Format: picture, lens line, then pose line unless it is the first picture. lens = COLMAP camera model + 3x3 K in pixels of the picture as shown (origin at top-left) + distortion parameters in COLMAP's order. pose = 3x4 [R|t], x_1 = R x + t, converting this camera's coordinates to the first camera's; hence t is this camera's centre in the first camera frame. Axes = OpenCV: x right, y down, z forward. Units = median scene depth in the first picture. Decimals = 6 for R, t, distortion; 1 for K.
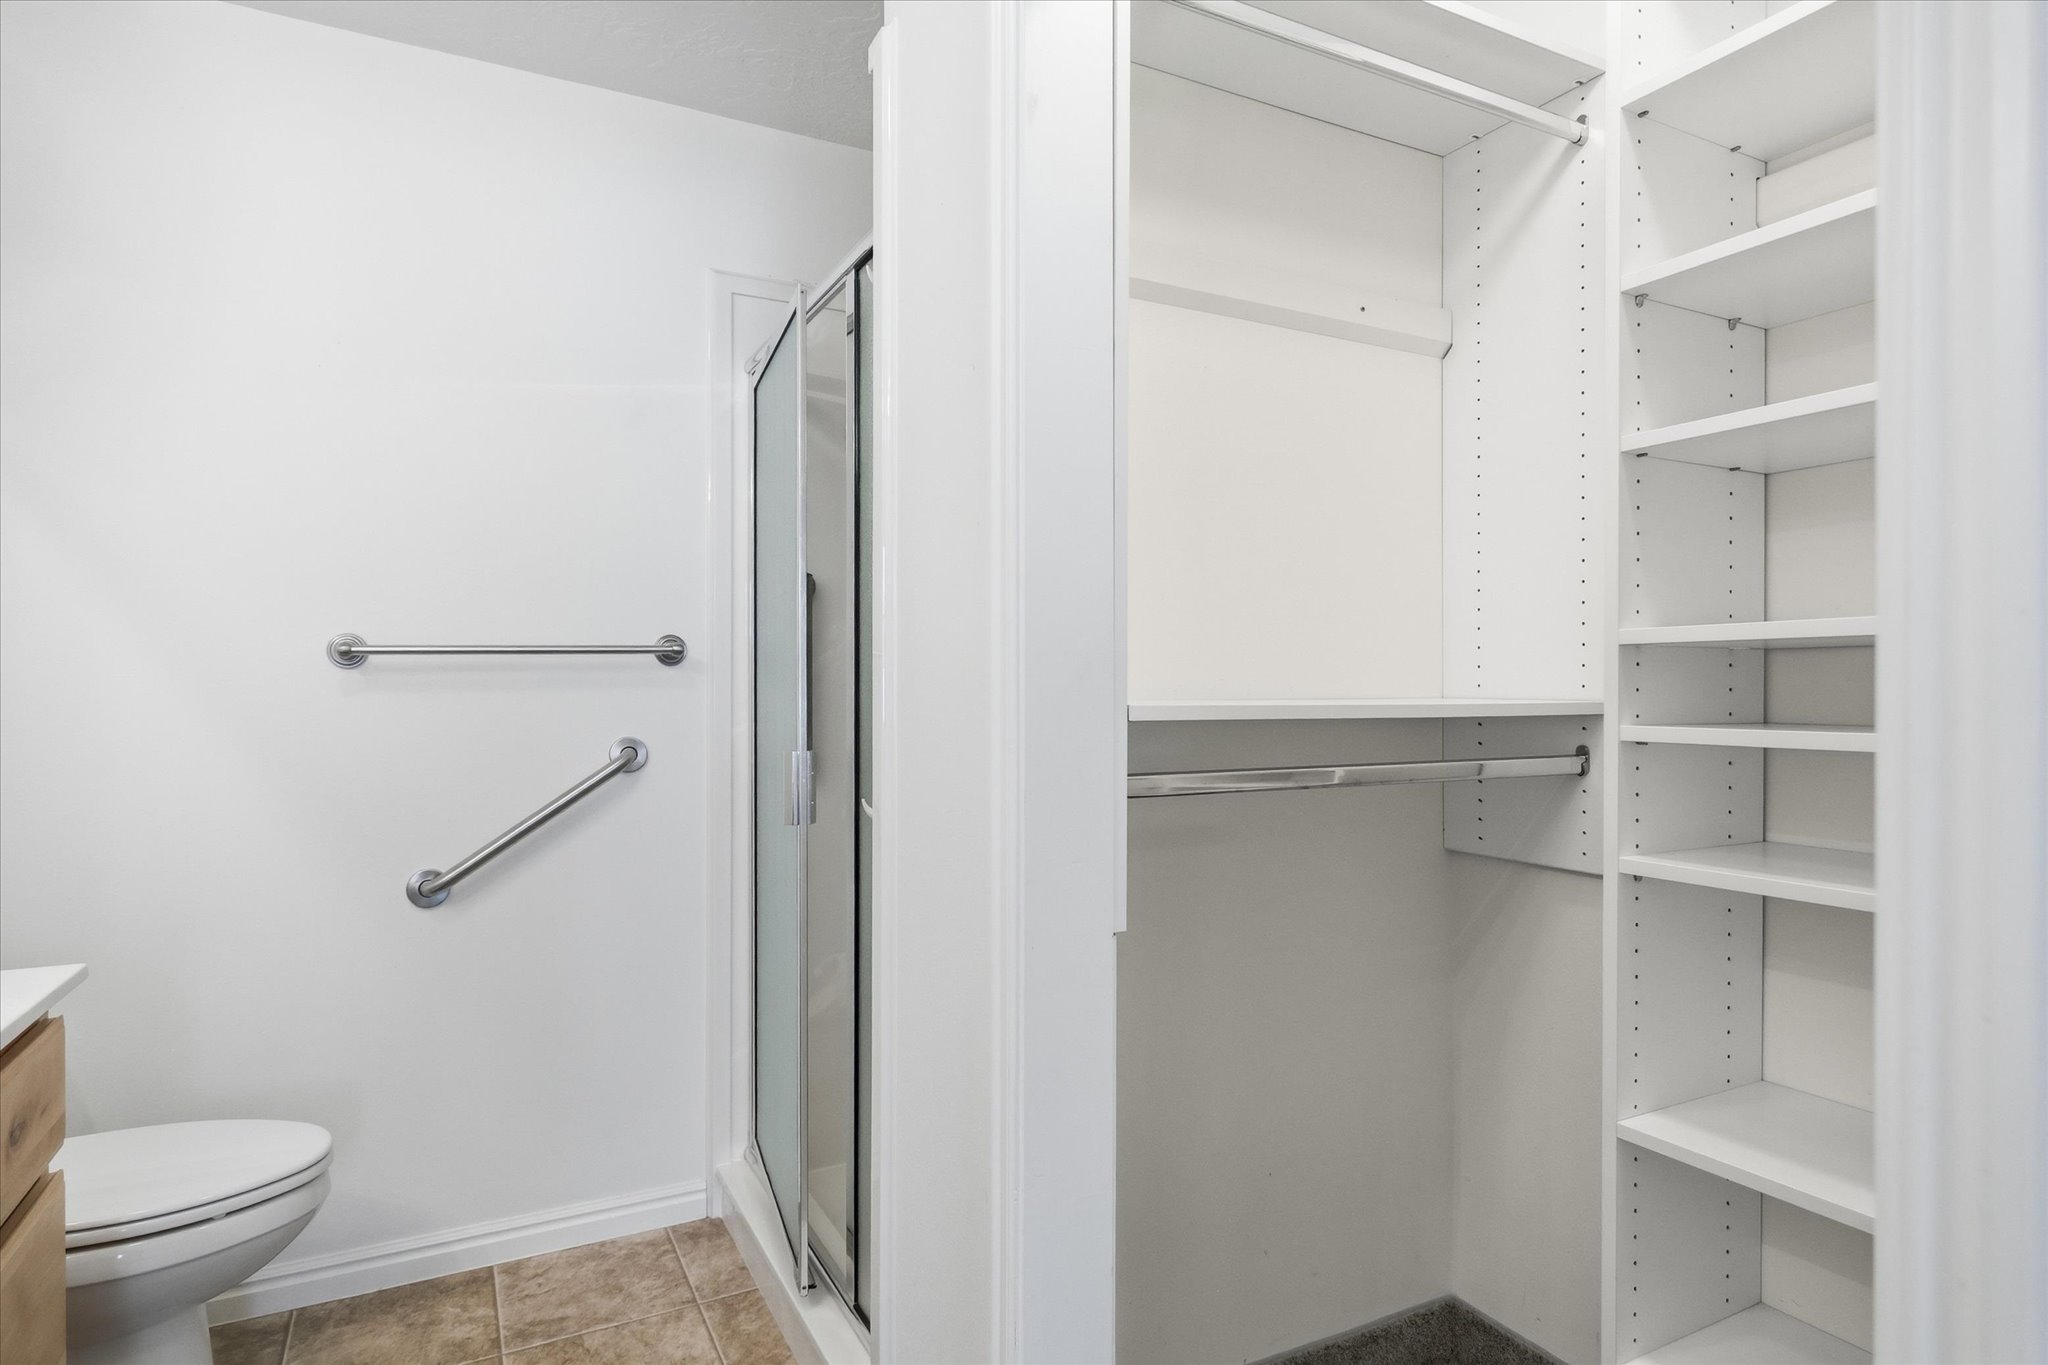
lens RADIAL K [[1102.5, 0, 1021.8], [0, 1102.5, 671.6], [0, 0, 1]] dist [-0.005746, -0.000128]
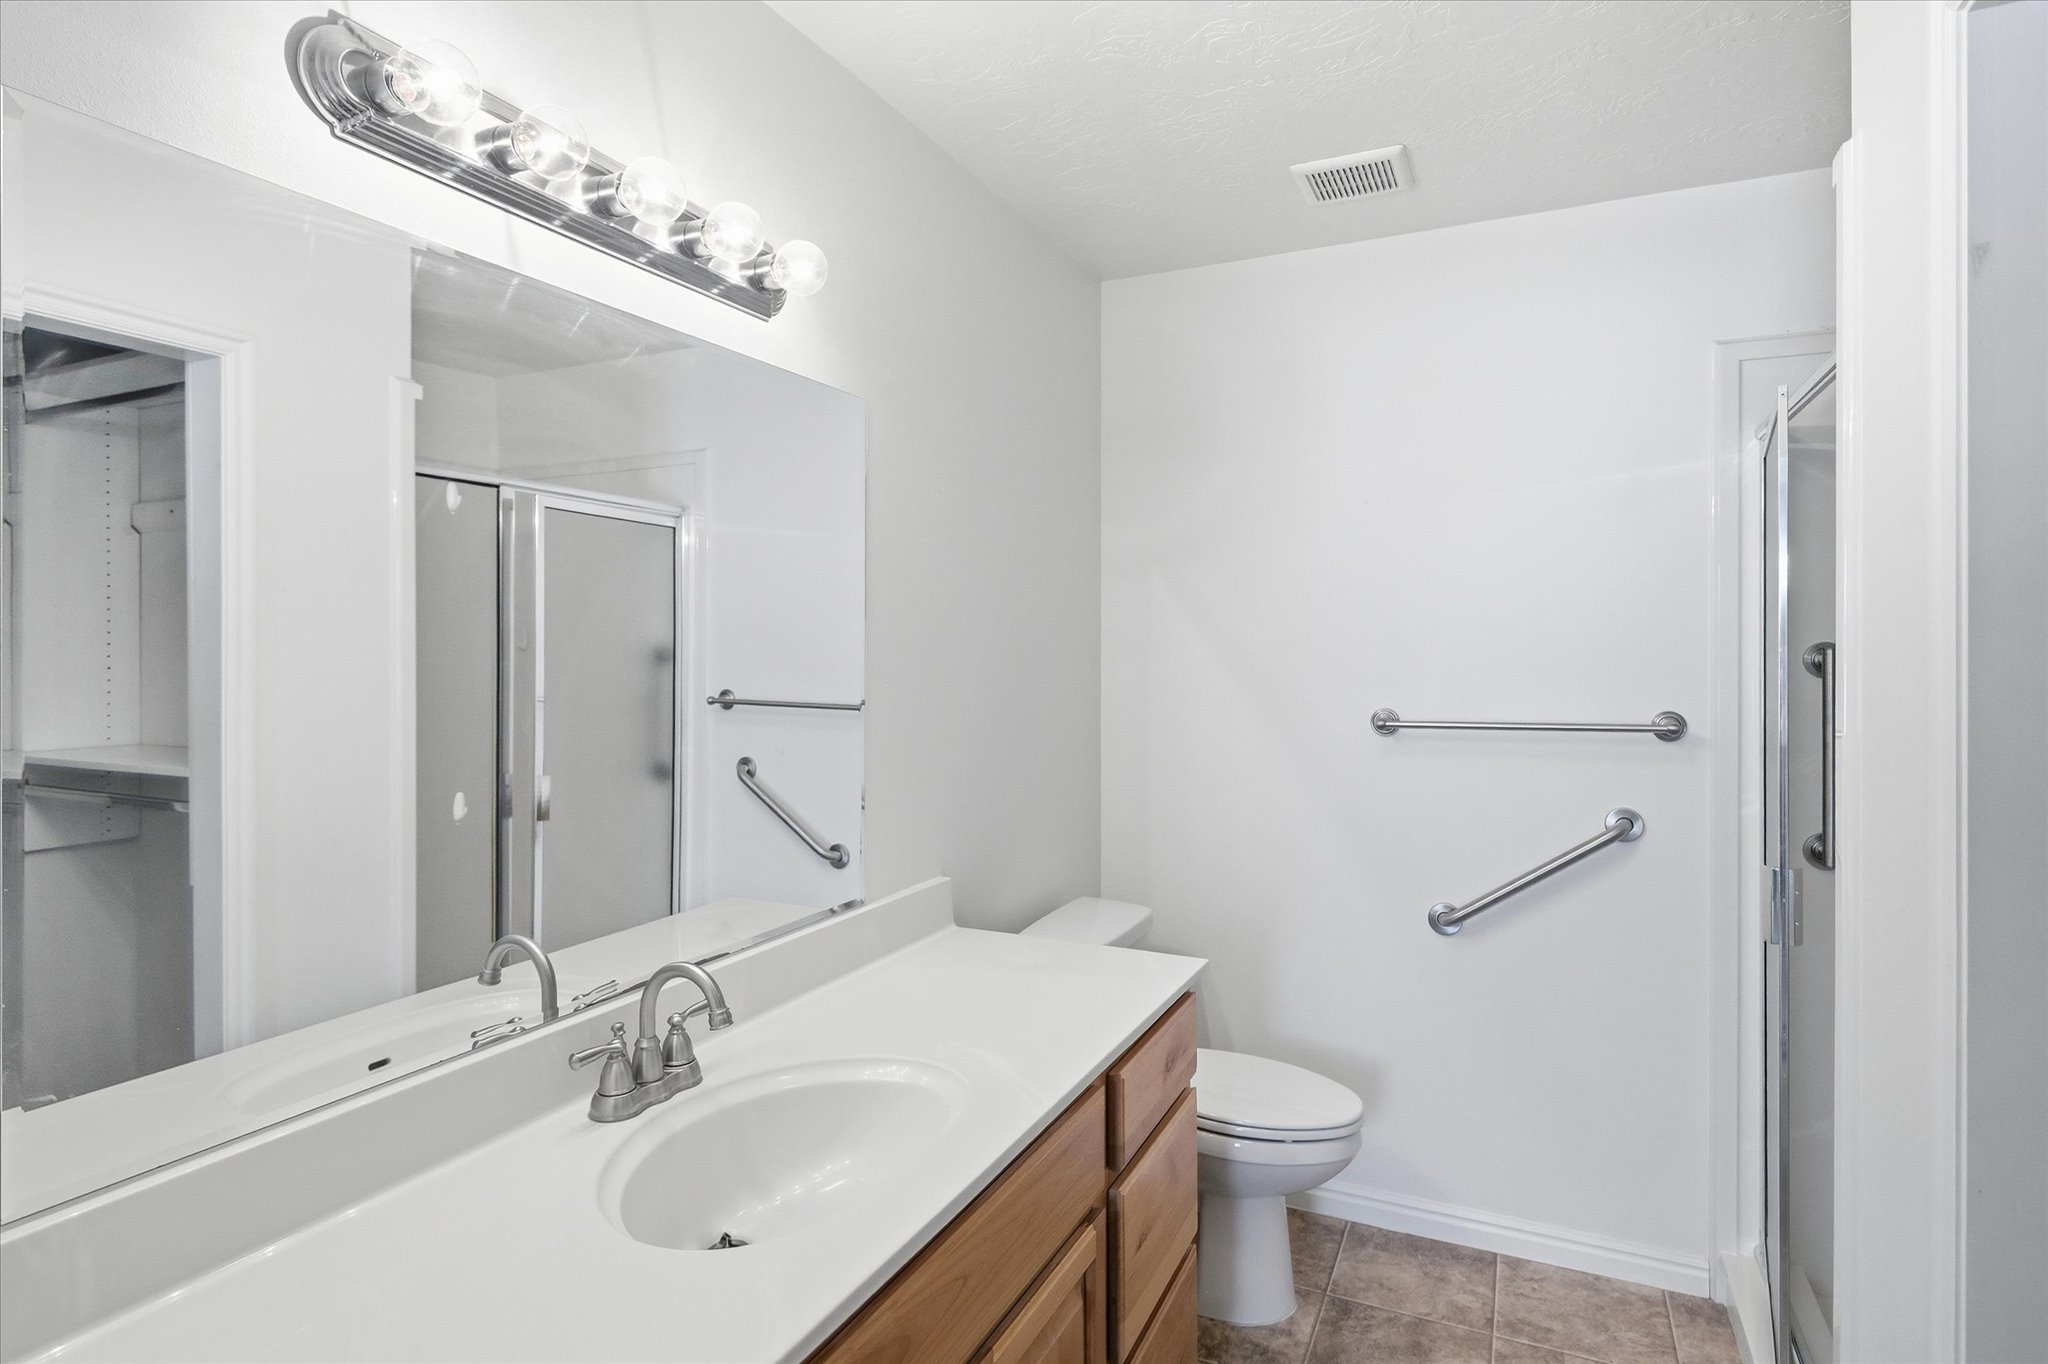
lens RADIAL K [[1084.4, 0, 1036.1], [0, 1084.4, 654.2], [0, 0, 1]] dist [0.003820, -0.000297]
pose [[0.608902, 0.005596, -0.793226, 0.134405], [0.004030, 0.999940, 0.010149, -0.110621], [0.793235, -0.009376, 0.608843, -0.082825]]
